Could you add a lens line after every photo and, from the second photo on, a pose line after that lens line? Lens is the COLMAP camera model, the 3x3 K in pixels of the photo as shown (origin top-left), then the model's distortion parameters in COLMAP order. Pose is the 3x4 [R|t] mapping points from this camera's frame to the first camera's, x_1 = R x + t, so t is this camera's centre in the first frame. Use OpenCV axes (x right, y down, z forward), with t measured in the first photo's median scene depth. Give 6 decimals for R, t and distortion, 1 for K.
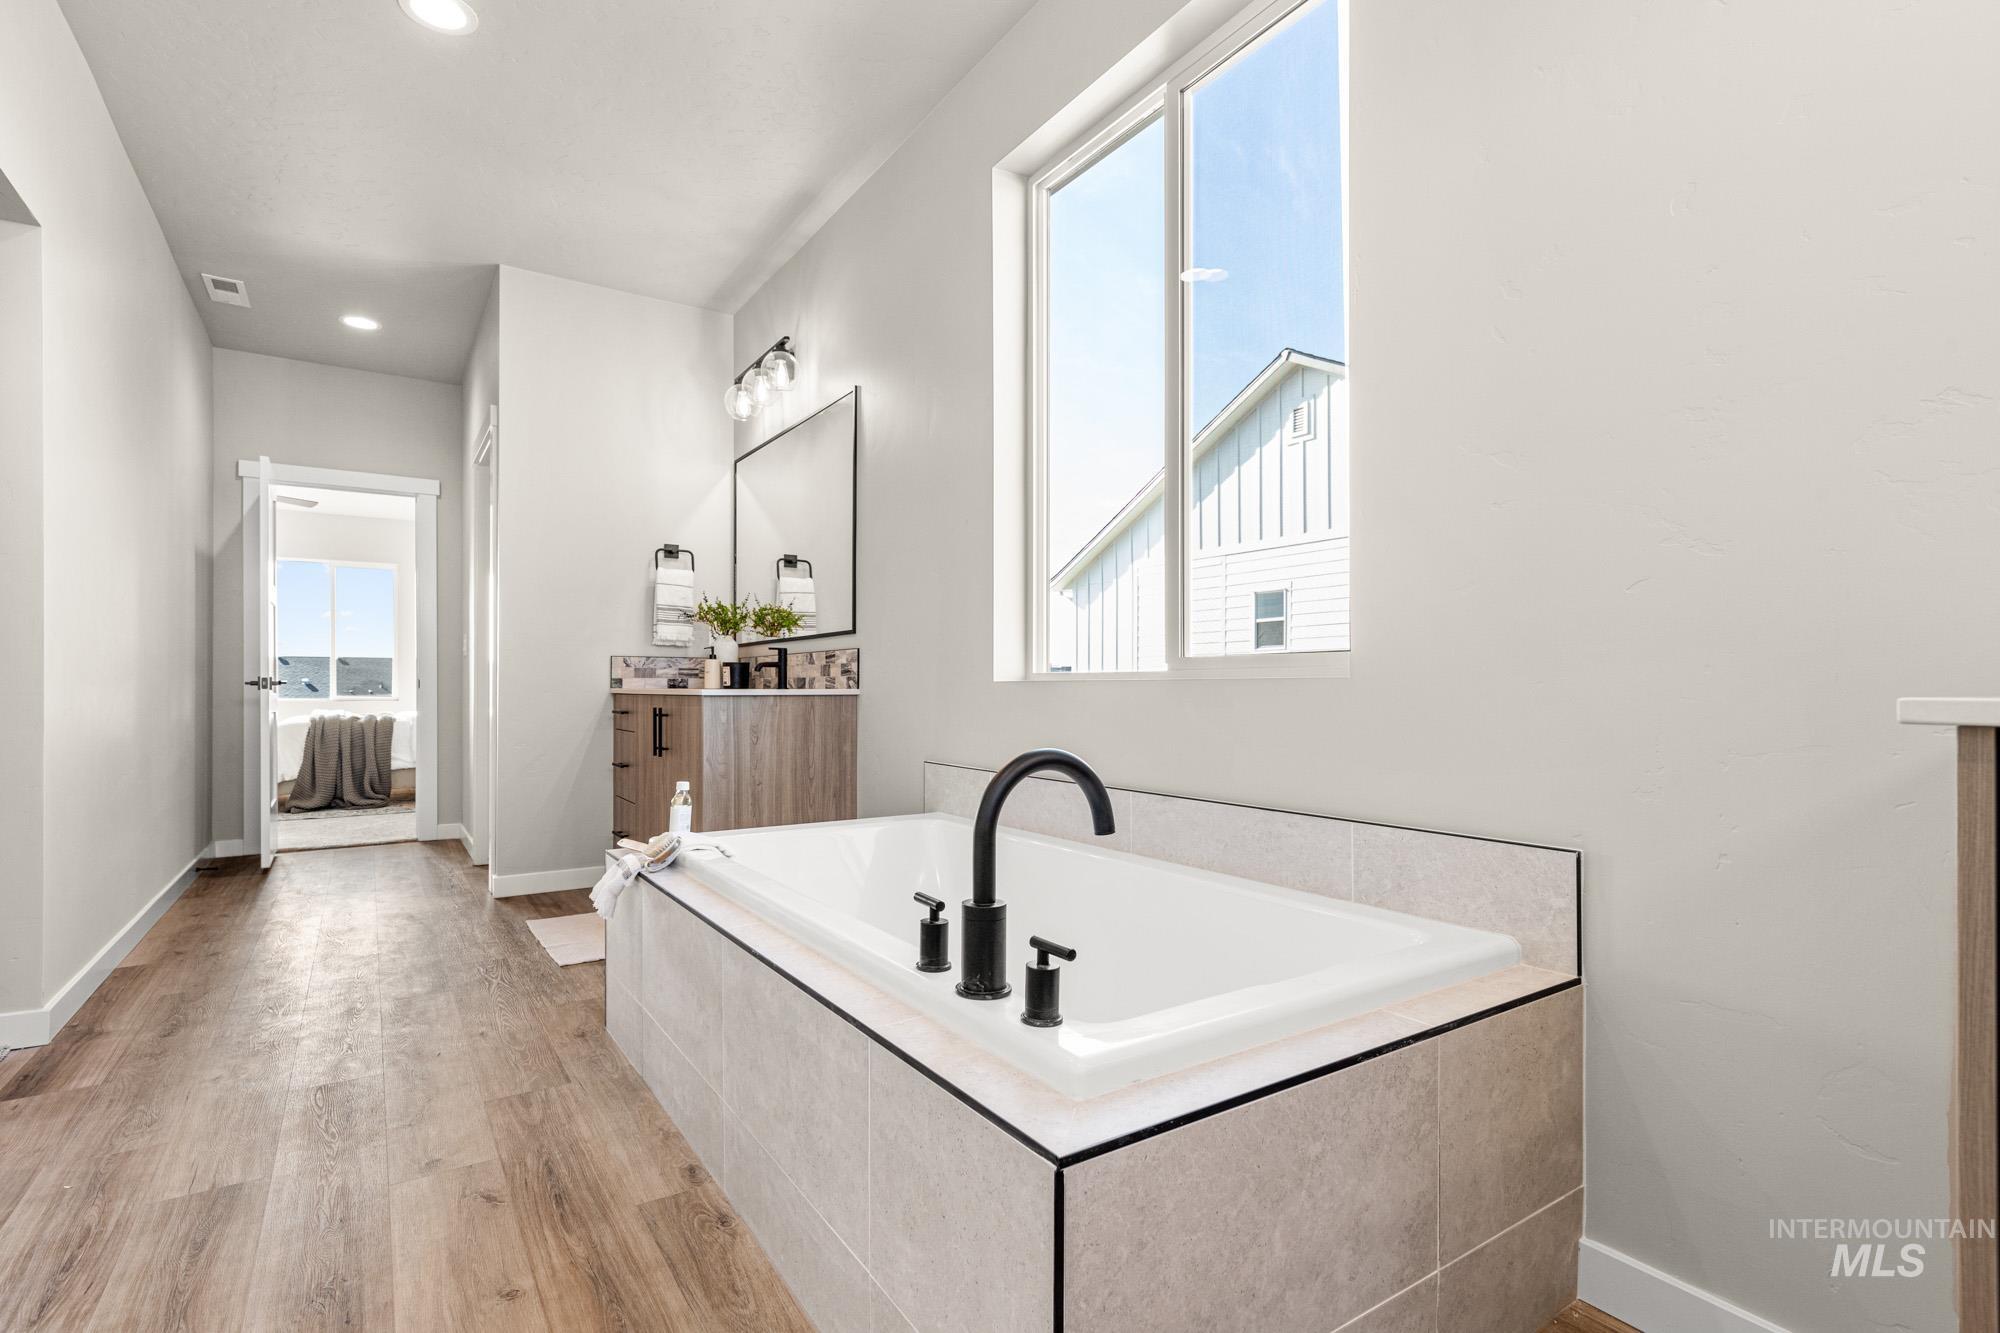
lens RADIAL K [[949.4, 0, 1001.9], [0, 949.4, 692.8], [0, 0, 1]] dist [0.009259, -0.003460]
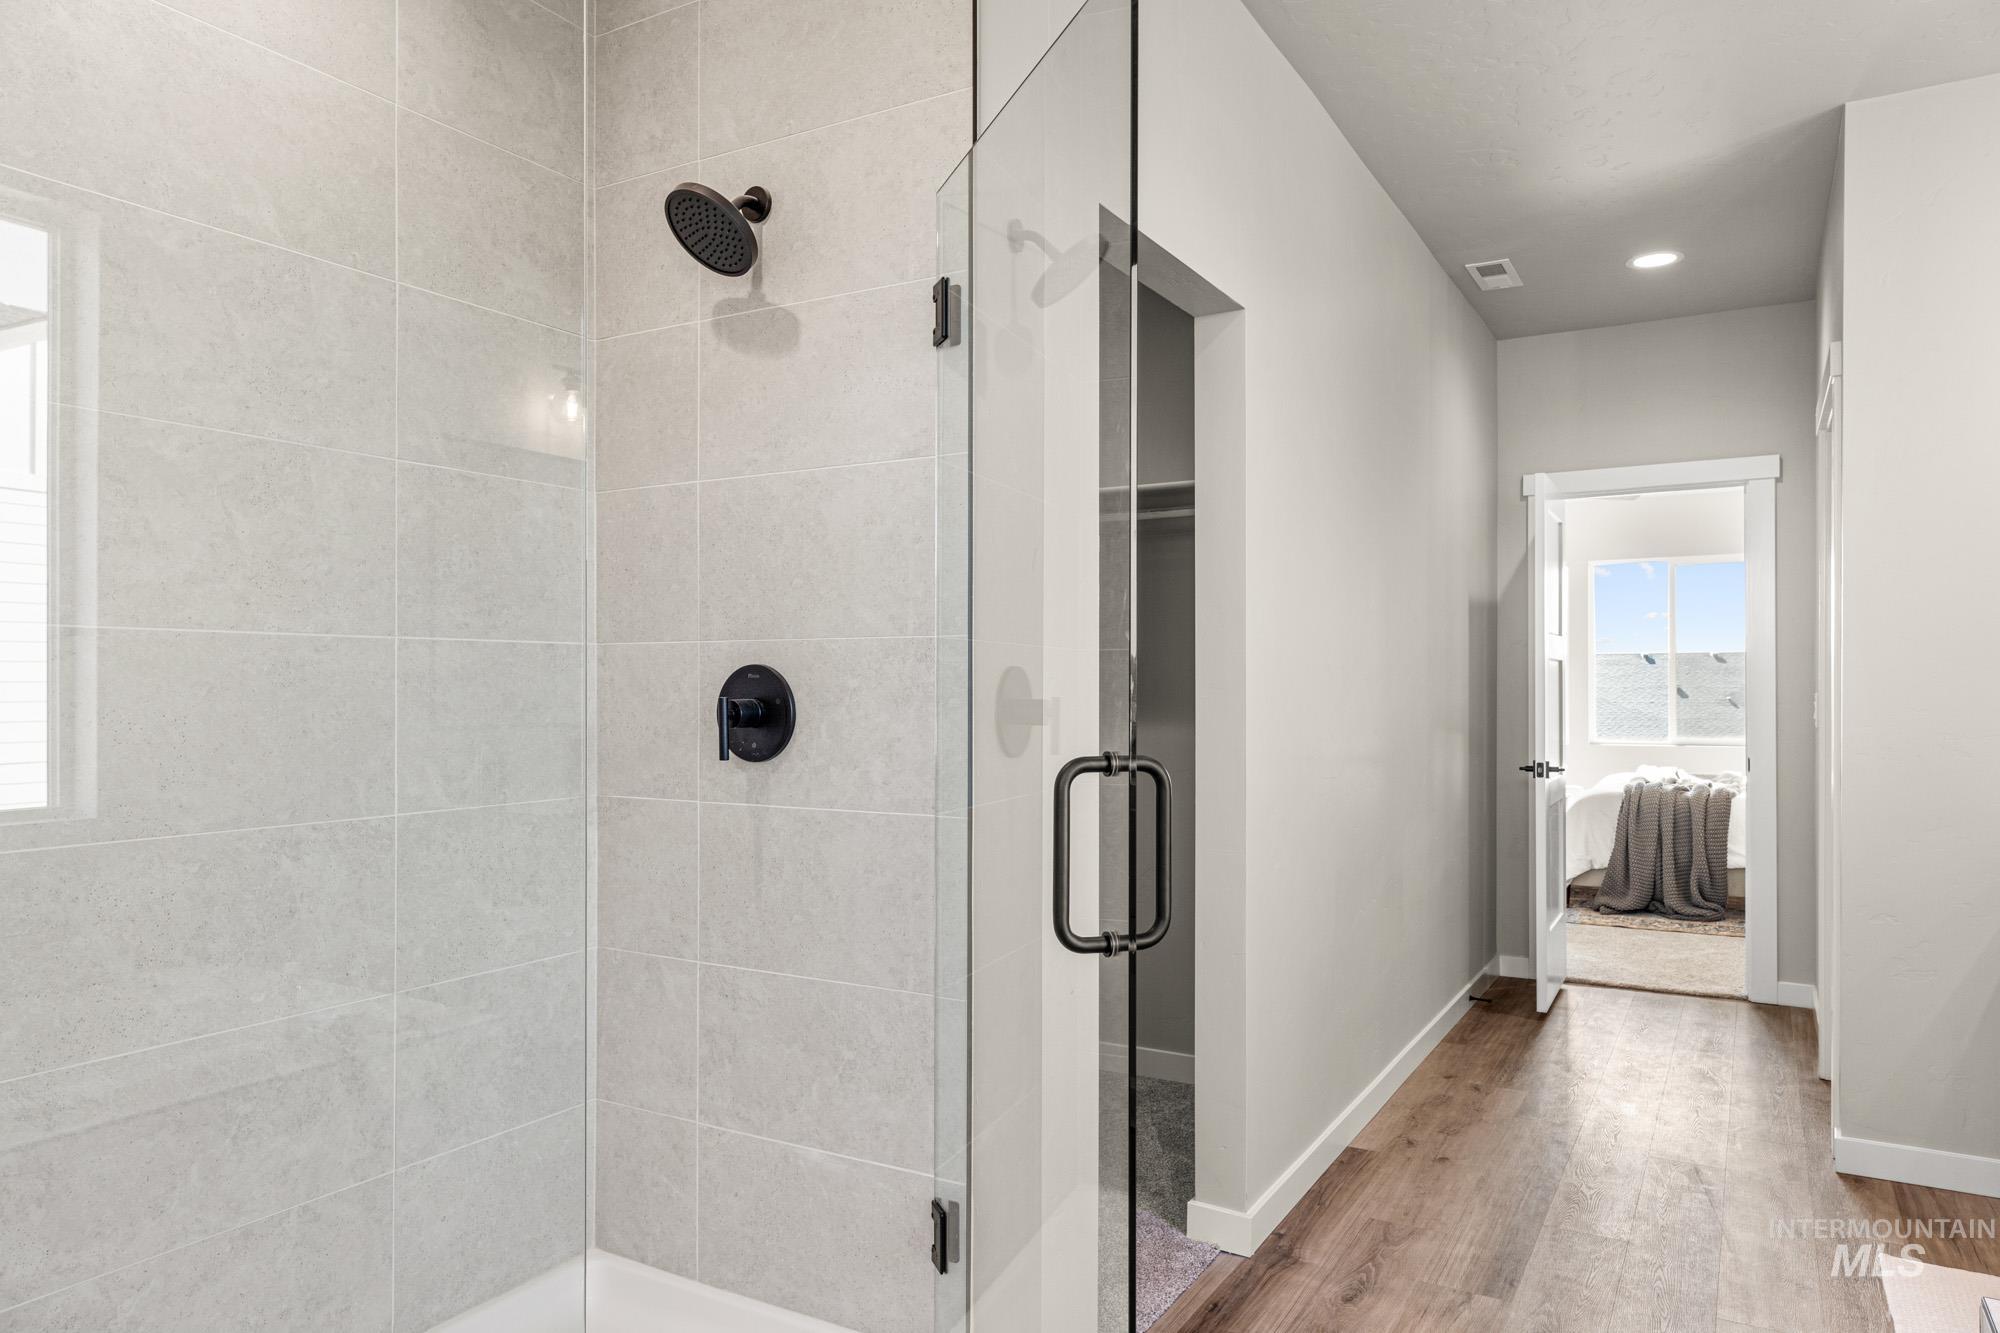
lens RADIAL K [[1317.6, 0, 997.9], [0, 1317.6, 681.1], [0, 0, 1]] dist [0.015918, -0.001815]
pose [[0.443896, -0.002495, -0.896075, -0.016251], [-0.001918, 0.999991, -0.003734, -0.070874], [0.896076, 0.003376, 0.443887, 0.130879]]
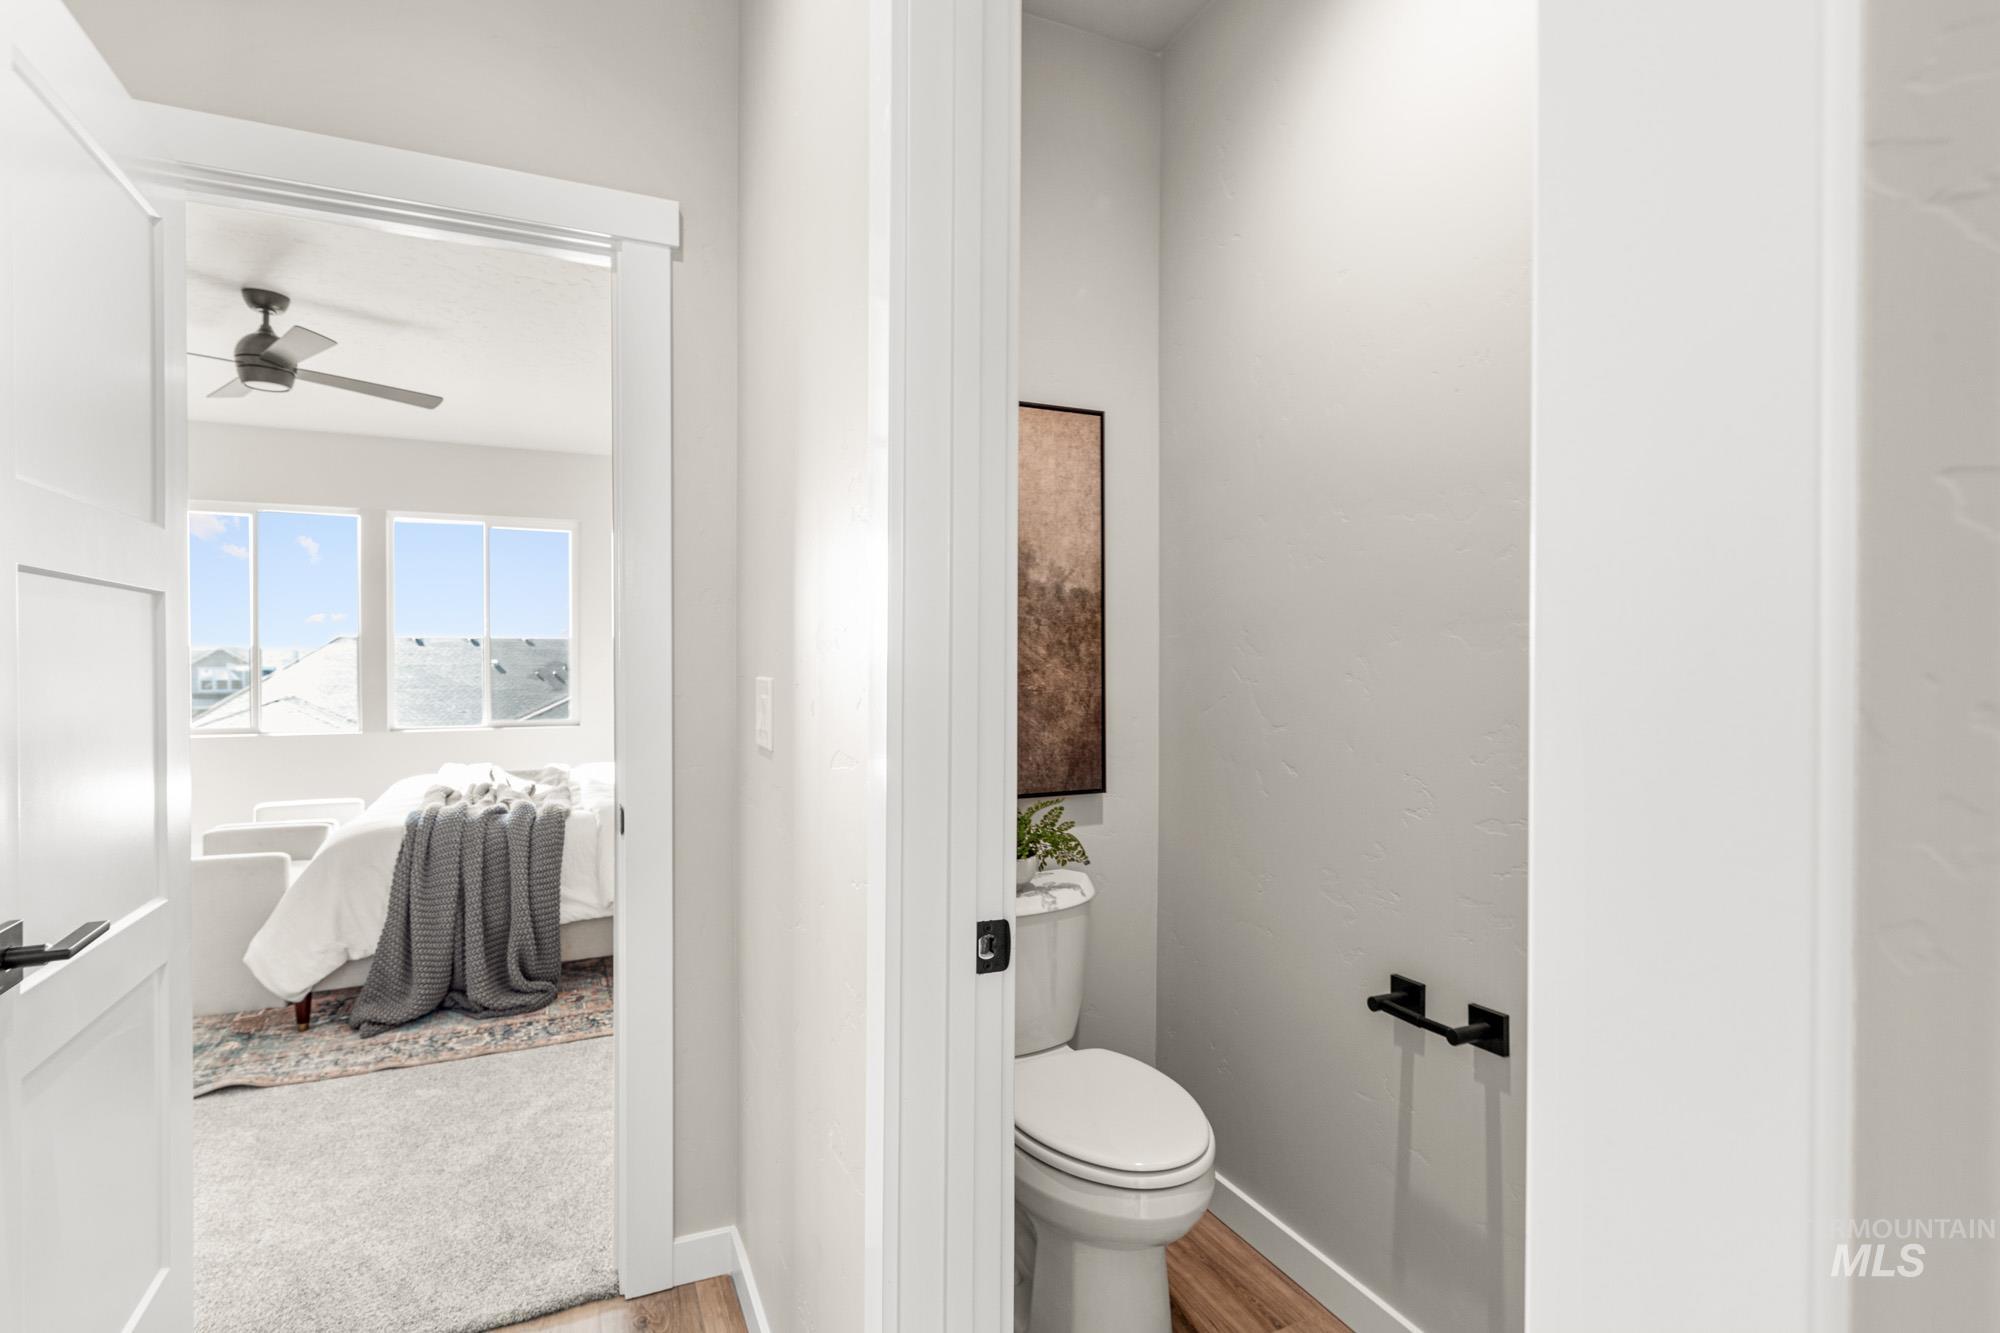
lens RADIAL K [[949.4, 0, 994.9], [0, 949.4, 667.3], [0, 0, 1]] dist [0.009259, -0.003460]
pose [[0.987894, -0.000805, -0.155130, -0.484537], [0.001282, 0.999995, 0.002974, -0.069781], [0.155127, -0.003137, 0.987890, 0.775487]]
